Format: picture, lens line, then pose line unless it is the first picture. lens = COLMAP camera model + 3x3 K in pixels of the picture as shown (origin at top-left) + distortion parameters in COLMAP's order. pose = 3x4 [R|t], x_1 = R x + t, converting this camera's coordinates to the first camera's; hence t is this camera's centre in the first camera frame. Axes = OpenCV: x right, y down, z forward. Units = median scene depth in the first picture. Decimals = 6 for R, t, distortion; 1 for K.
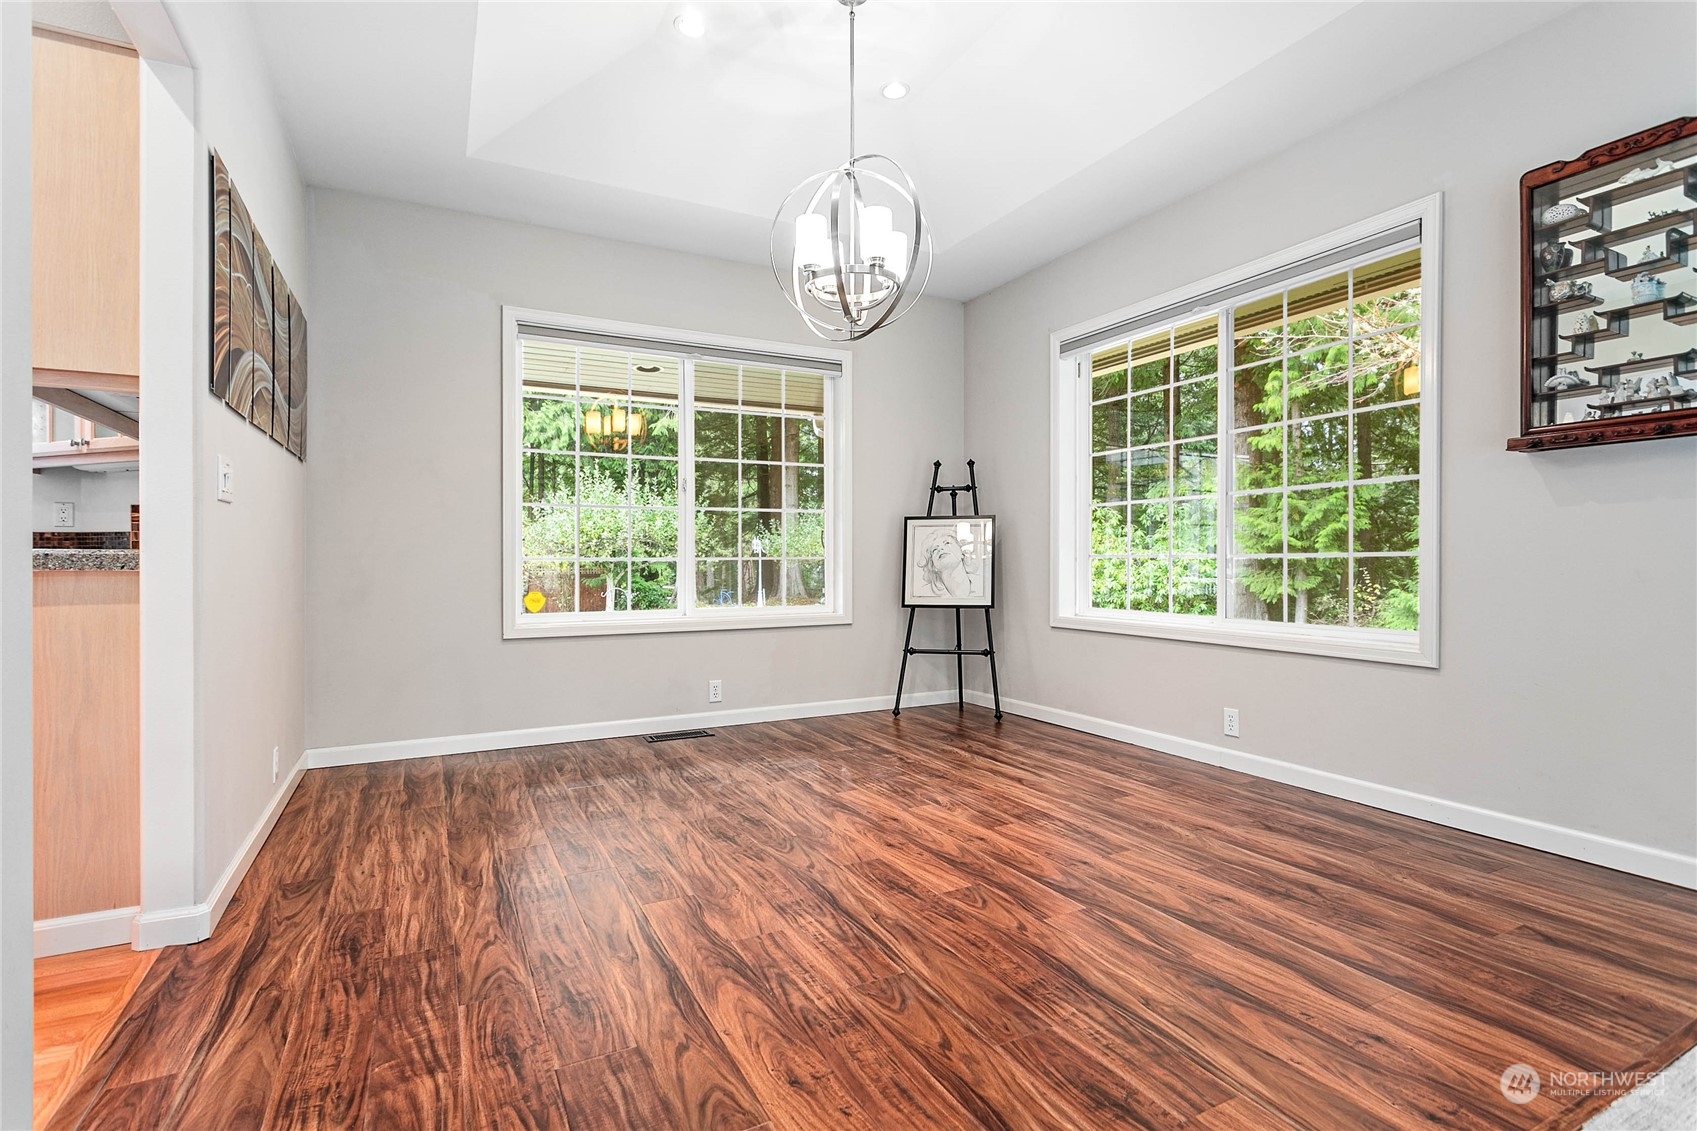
lens RADIAL K [[799.7, 0, 851.4], [0, 799.7, 561.9], [0, 0, 1]] dist [-0.001495, -0.000017]
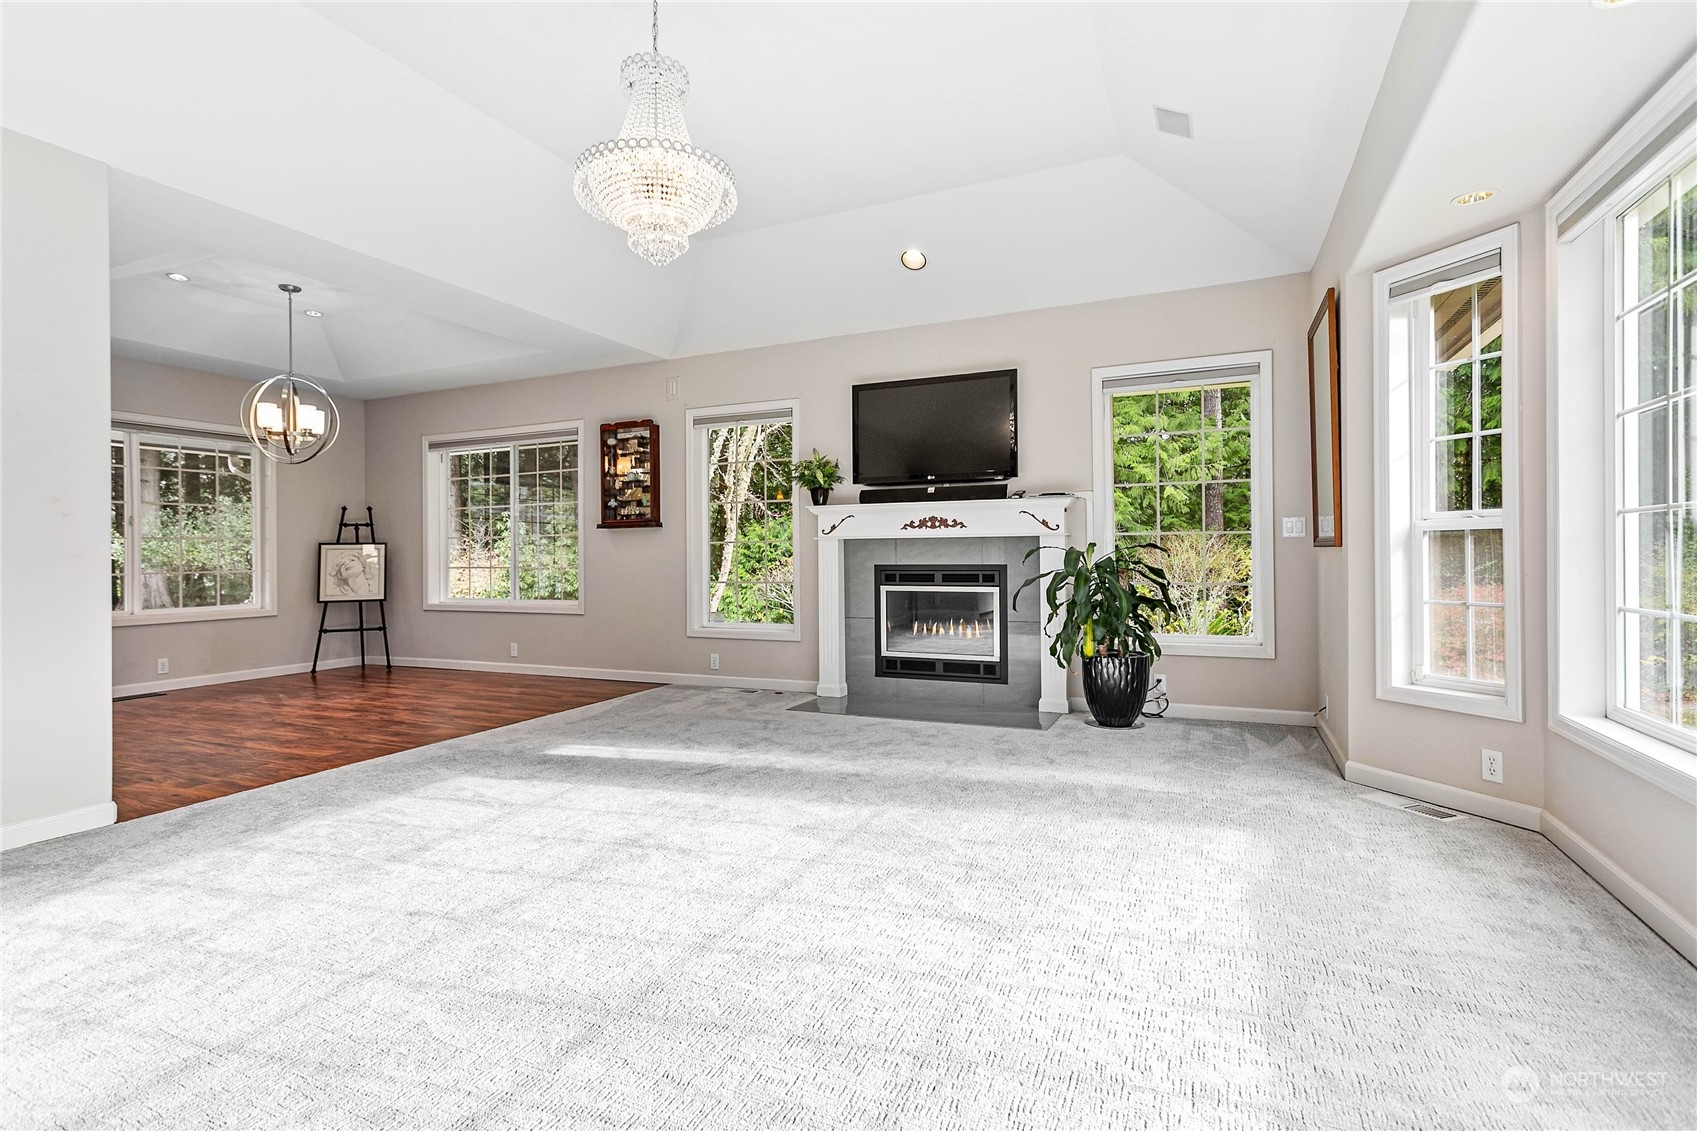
lens RADIAL K [[799.7, 0, 851.4], [0, 799.7, 561.9], [0, 0, 1]] dist [-0.001495, -0.000017]
pose [[0.784709, -0.006790, 0.619827, -0.080186], [0.006300, 0.999976, 0.002979, -0.018792], [-0.619832, 0.001567, 0.784733, -0.810567]]
